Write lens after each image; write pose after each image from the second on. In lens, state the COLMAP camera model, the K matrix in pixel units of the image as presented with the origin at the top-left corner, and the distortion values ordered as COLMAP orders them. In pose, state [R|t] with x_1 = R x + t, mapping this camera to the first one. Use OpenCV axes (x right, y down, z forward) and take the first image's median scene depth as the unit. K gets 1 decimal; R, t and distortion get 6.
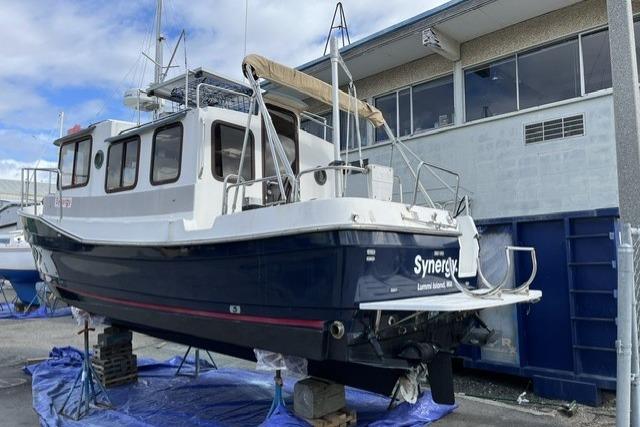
lens RADIAL K [[492.9, 0, 320.7], [0, 492.9, 225.9], [0, 0, 1]] dist [0.001946, -0.000555]
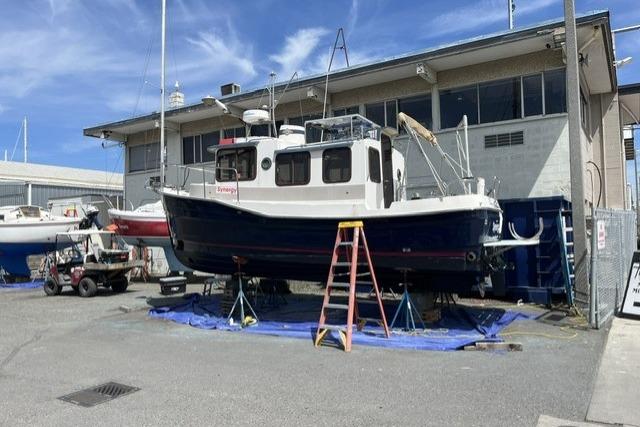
lens RADIAL K [[477.5, 0, 320.0], [0, 477.5, 213.5], [0, 0, 1]] dist [0.000588, 0.000140]
pose [[0.979874, 0.001607, 0.199610, -0.700295], [-0.007804, 0.999512, 0.030259, -0.021961], [-0.199464, -0.031207, 0.979408, -0.603699]]
